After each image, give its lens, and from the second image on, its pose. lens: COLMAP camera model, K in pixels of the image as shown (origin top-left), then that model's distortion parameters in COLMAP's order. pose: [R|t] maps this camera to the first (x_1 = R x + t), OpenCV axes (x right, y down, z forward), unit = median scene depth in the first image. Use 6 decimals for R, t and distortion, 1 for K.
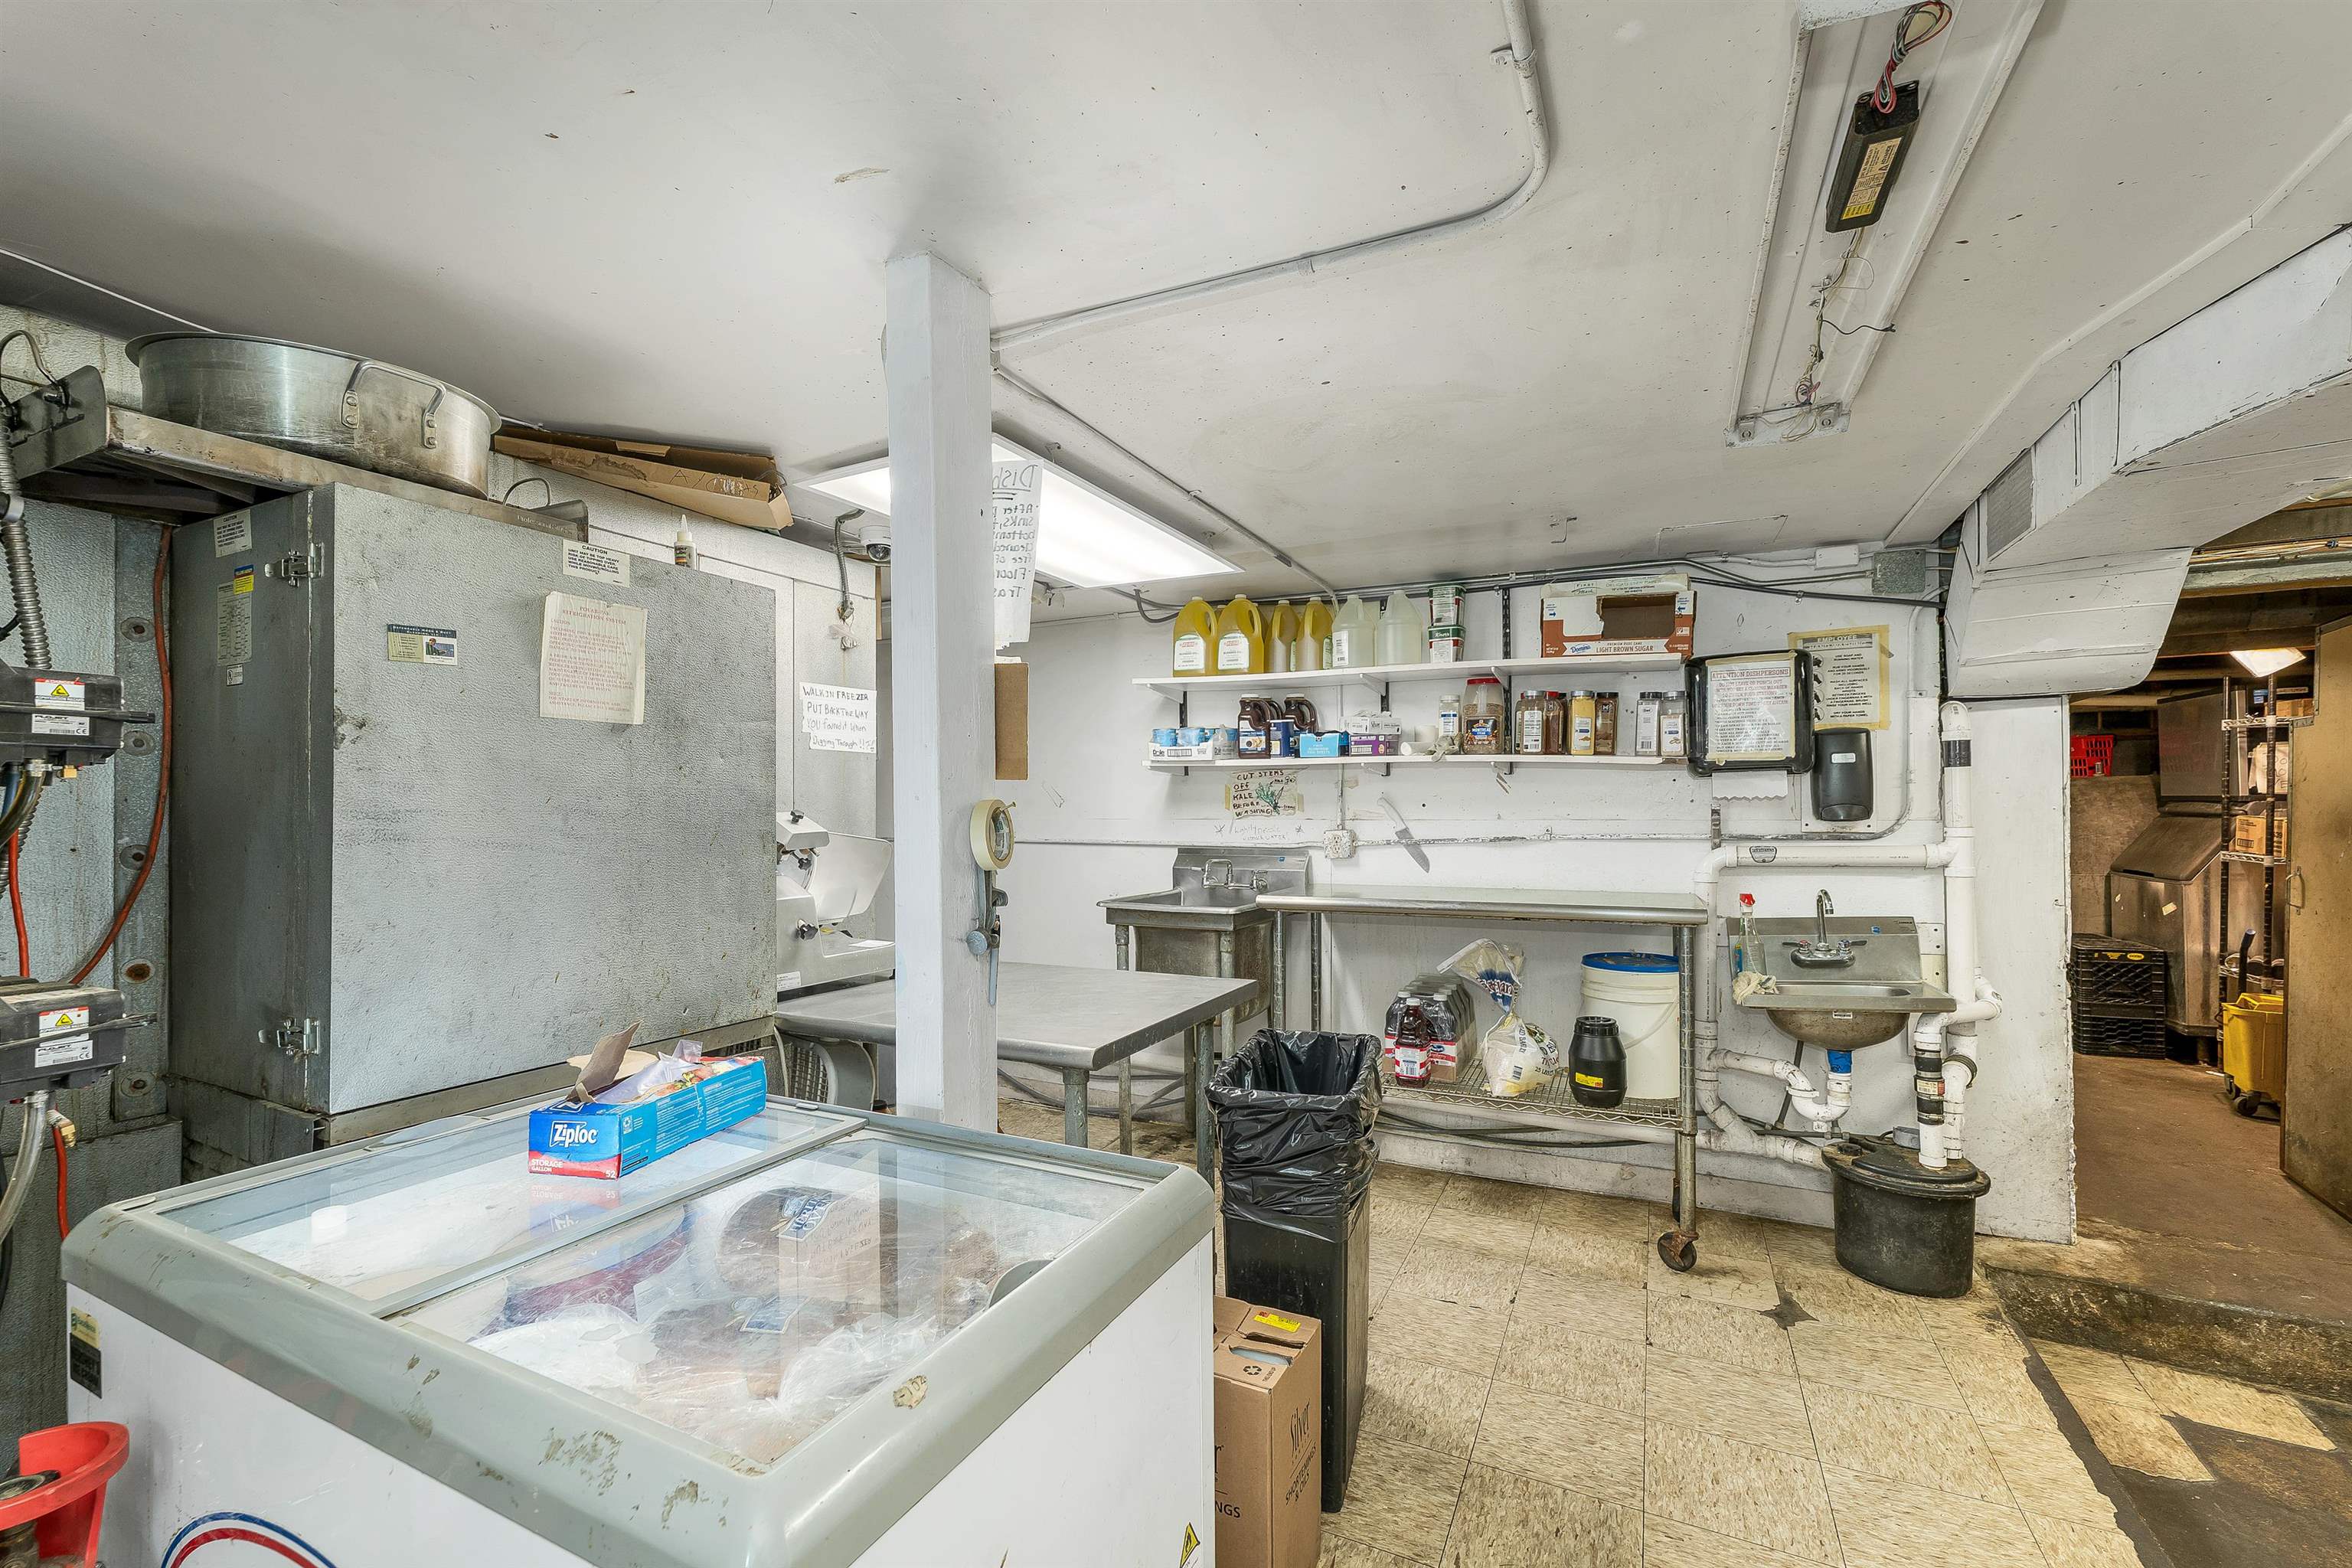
lens RADIAL K [[1011.8, 0, 1175.6], [0, 1011.8, 796.5], [0, 0, 1]] dist [-0.001333, 0.000181]
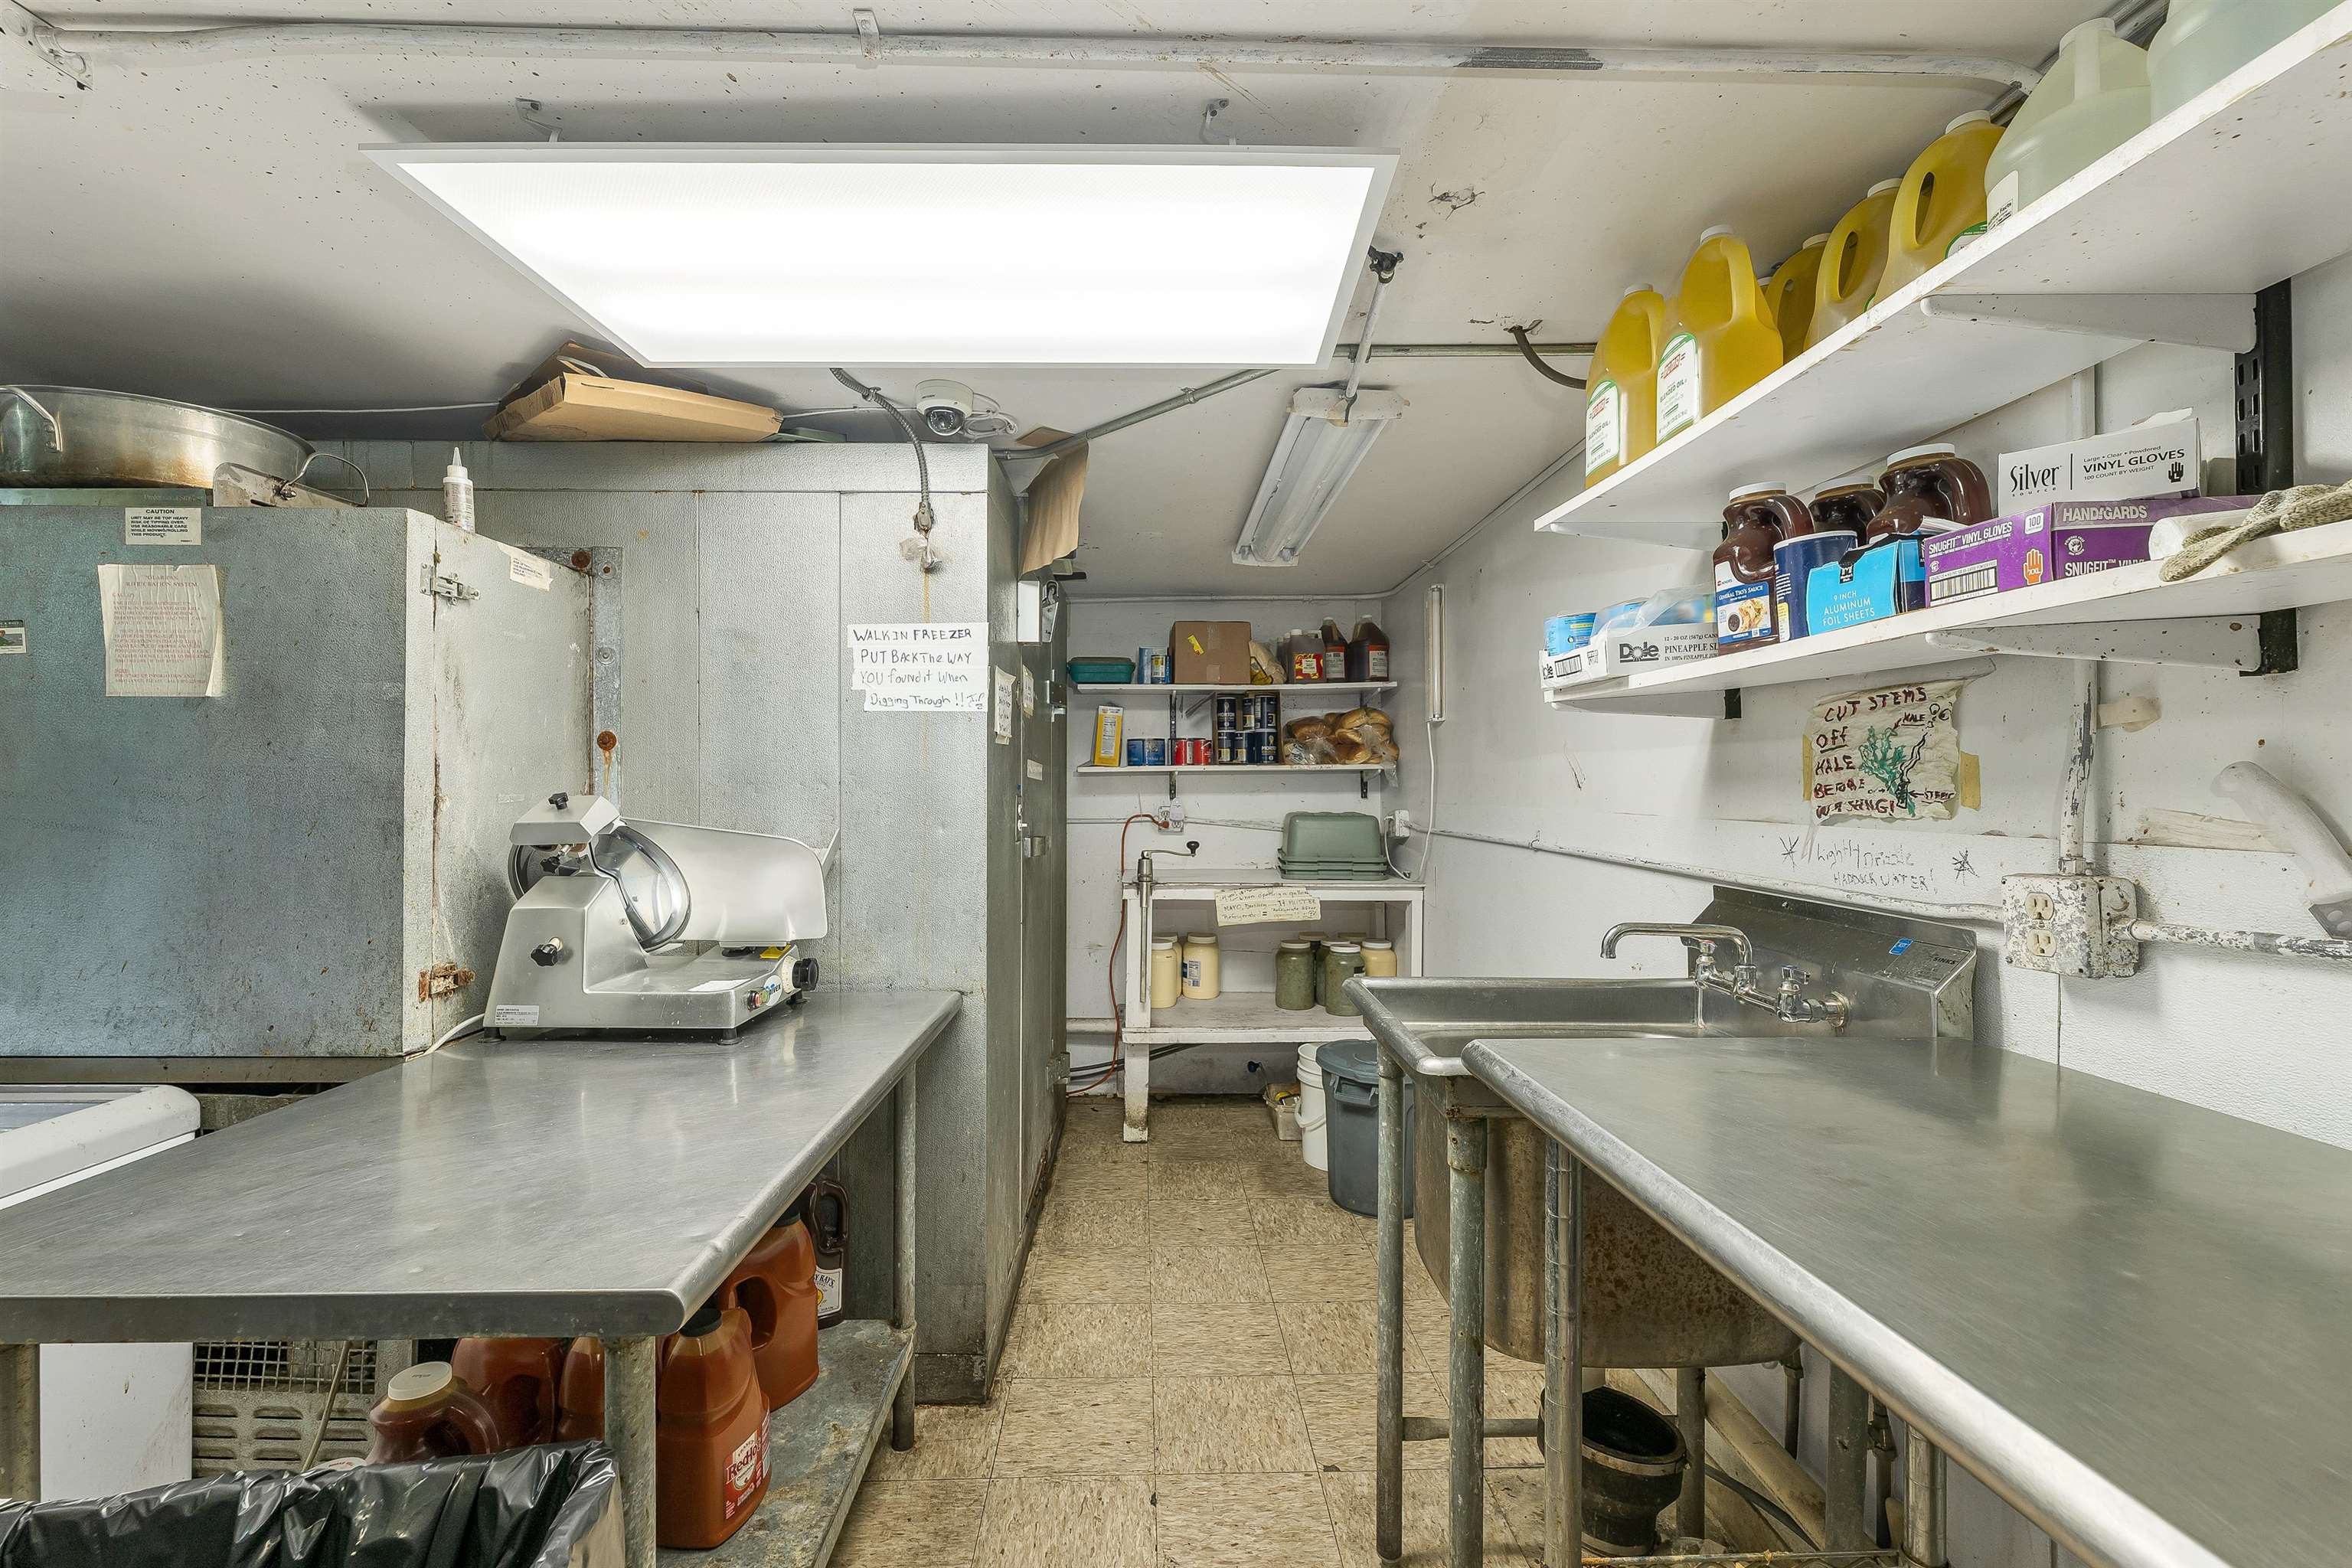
lens RADIAL K [[1011.8, 0, 1171.0], [0, 1011.8, 786.9], [0, 0, 1]] dist [-0.001333, 0.000181]
pose [[0.451400, 0.003144, -0.892316, 0.417301], [0.006958, 0.999951, 0.007043, 0.005156], [0.892295, -0.009388, 0.451356, 0.876380]]
